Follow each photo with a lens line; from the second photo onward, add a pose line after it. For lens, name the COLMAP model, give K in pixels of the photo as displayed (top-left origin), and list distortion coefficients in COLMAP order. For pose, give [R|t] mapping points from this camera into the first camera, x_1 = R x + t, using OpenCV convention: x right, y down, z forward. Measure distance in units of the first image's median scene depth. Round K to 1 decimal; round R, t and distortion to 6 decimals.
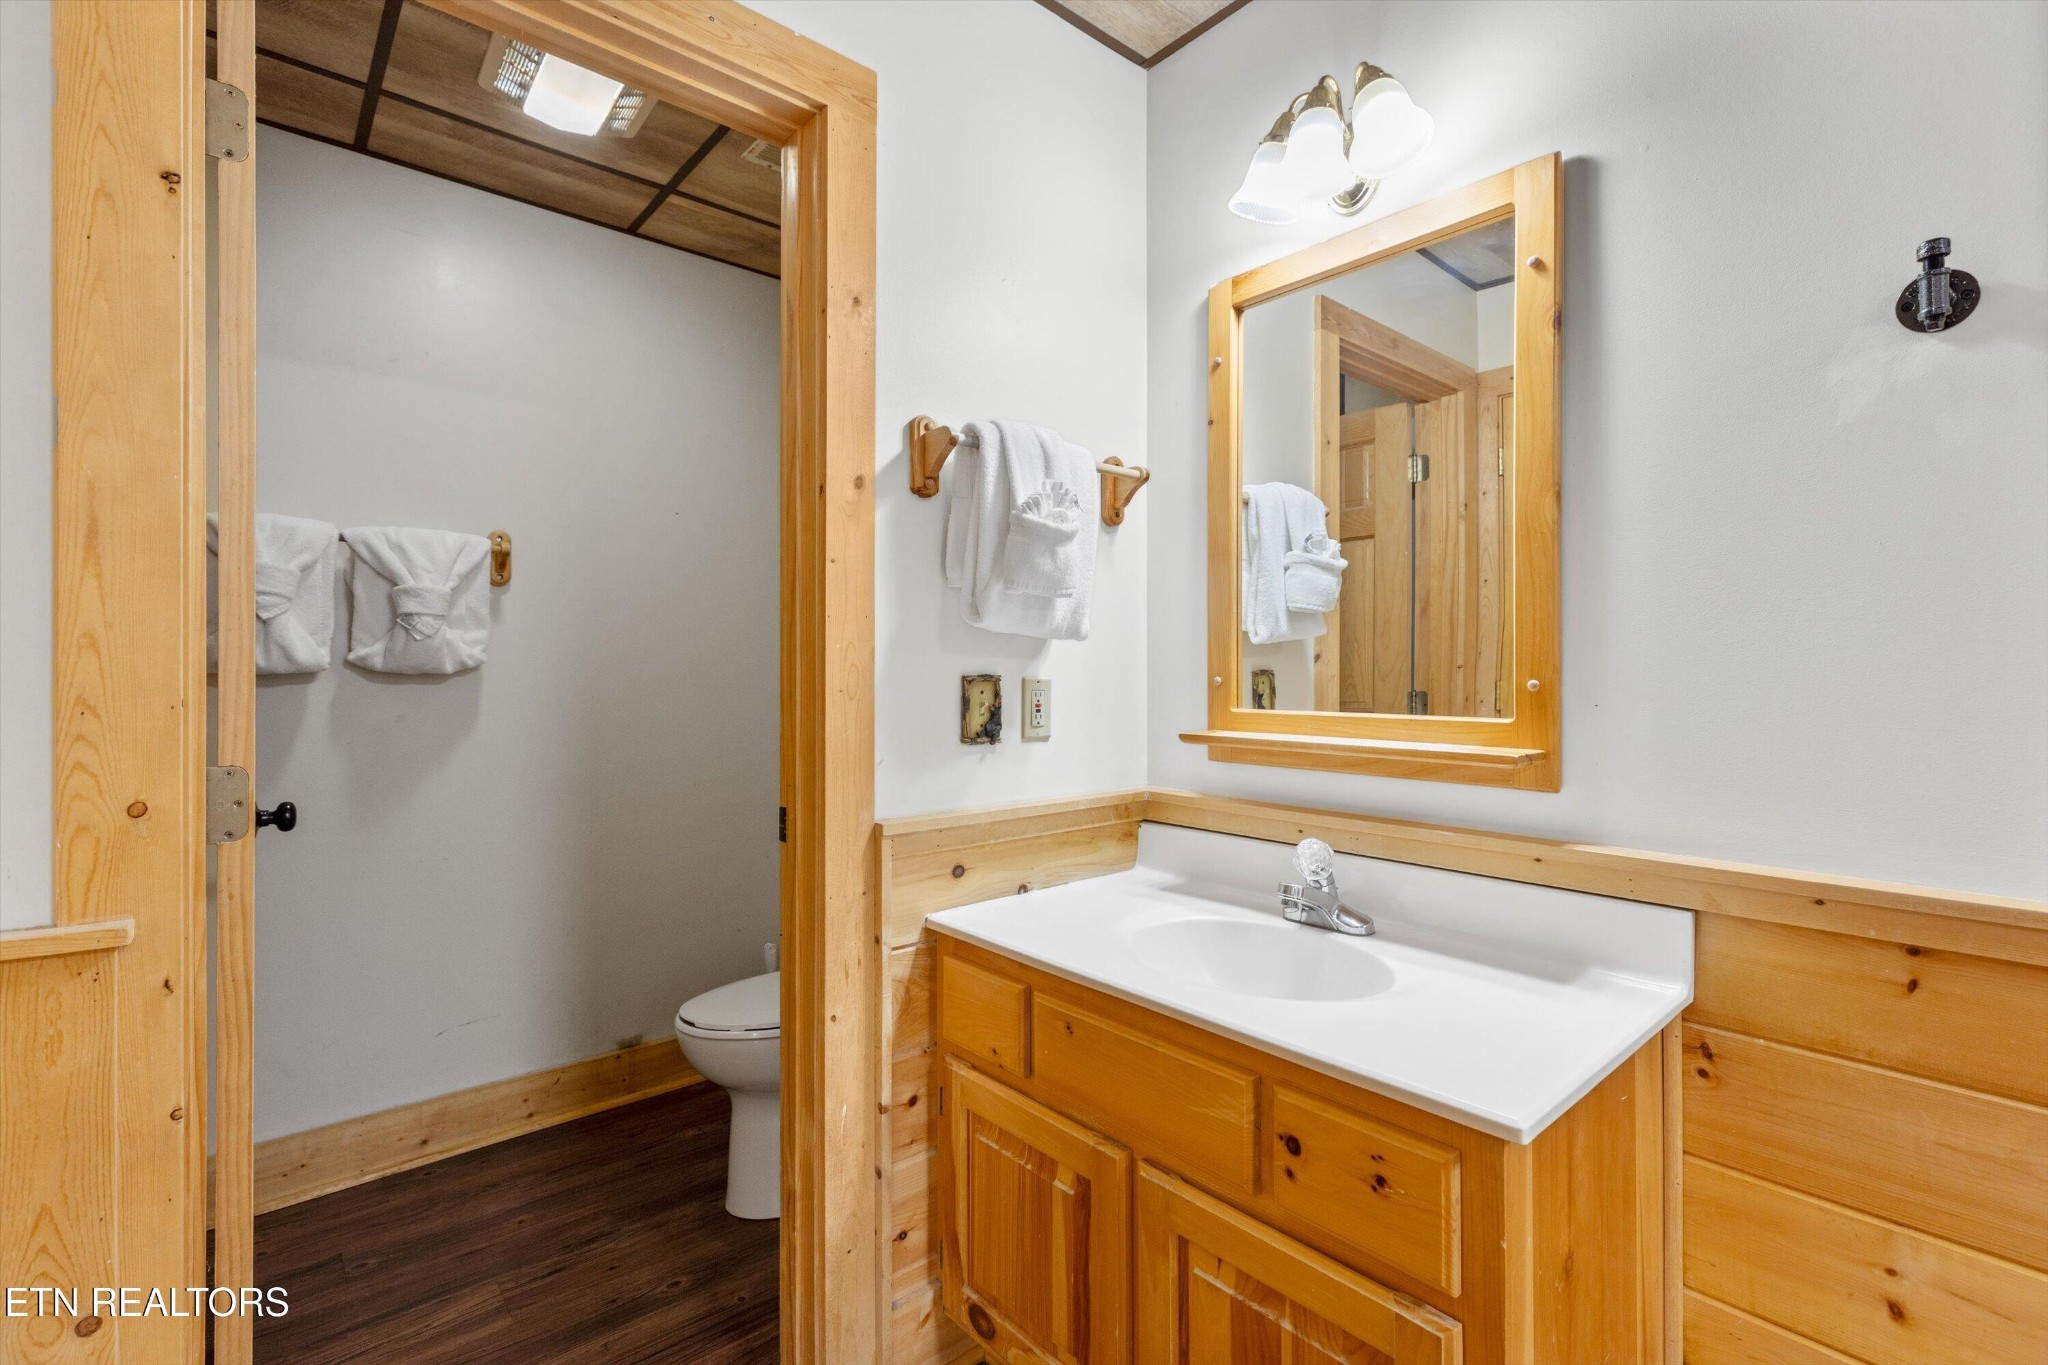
lens RADIAL K [[917.0, 0, 1025.1], [0, 917.0, 678.2], [0, 0, 1]] dist [0.001689, -0.000061]
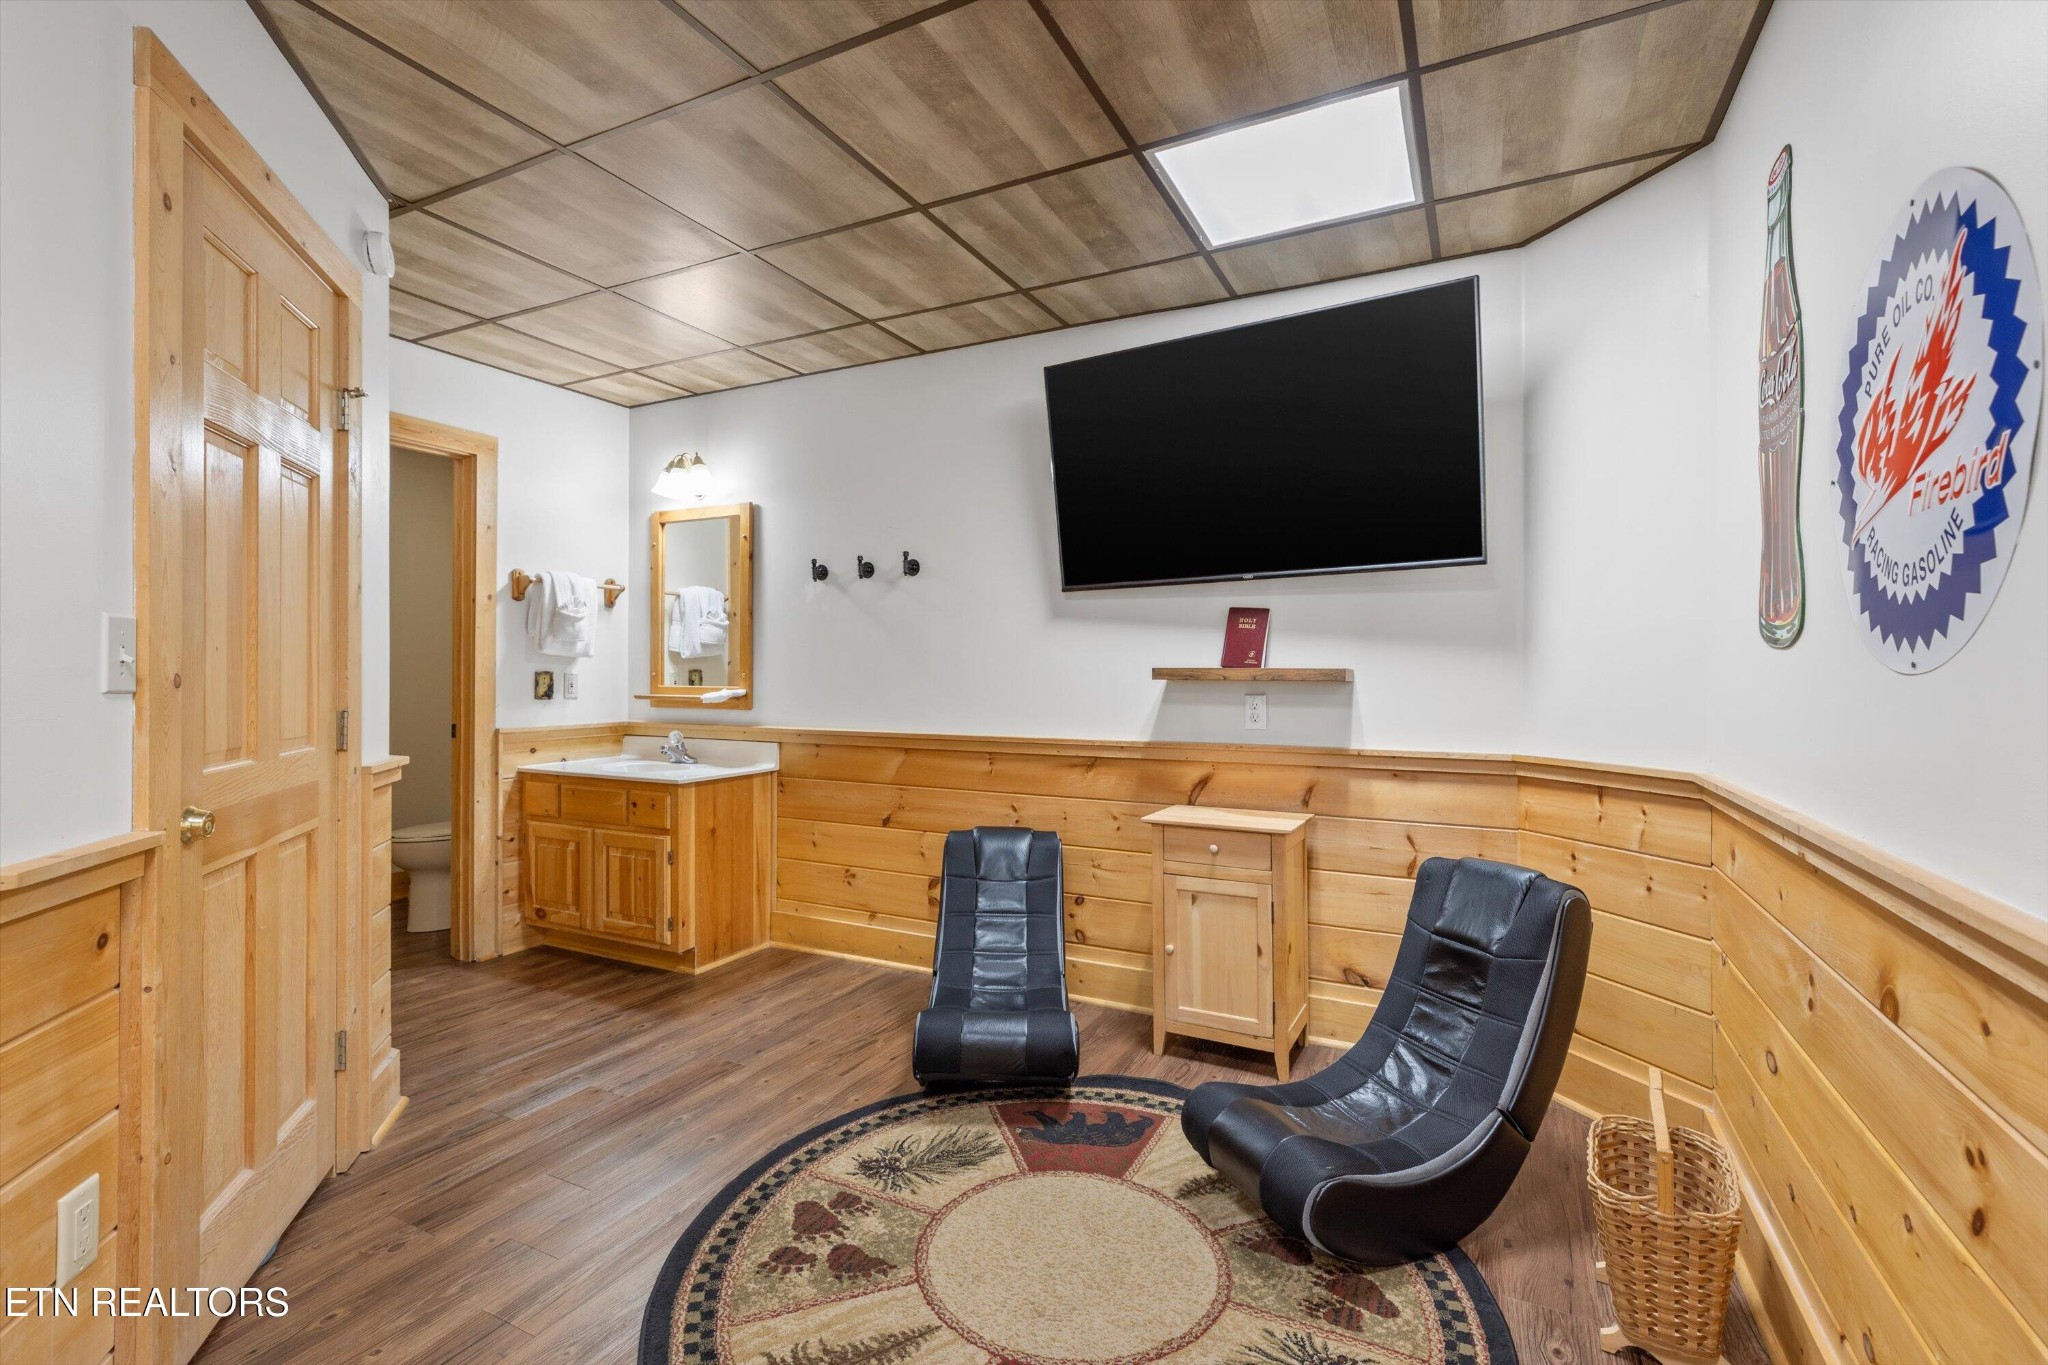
lens RADIAL K [[917.0, 0, 1024.0], [0, 917.0, 668.7], [0, 0, 1]] dist [0.001689, -0.000061]
pose [[0.924666, 0.004012, 0.380759, 0.220090], [-0.001275, 0.999972, -0.007440, 0.006097], [-0.380778, 0.006394, 0.924645, -1.895944]]
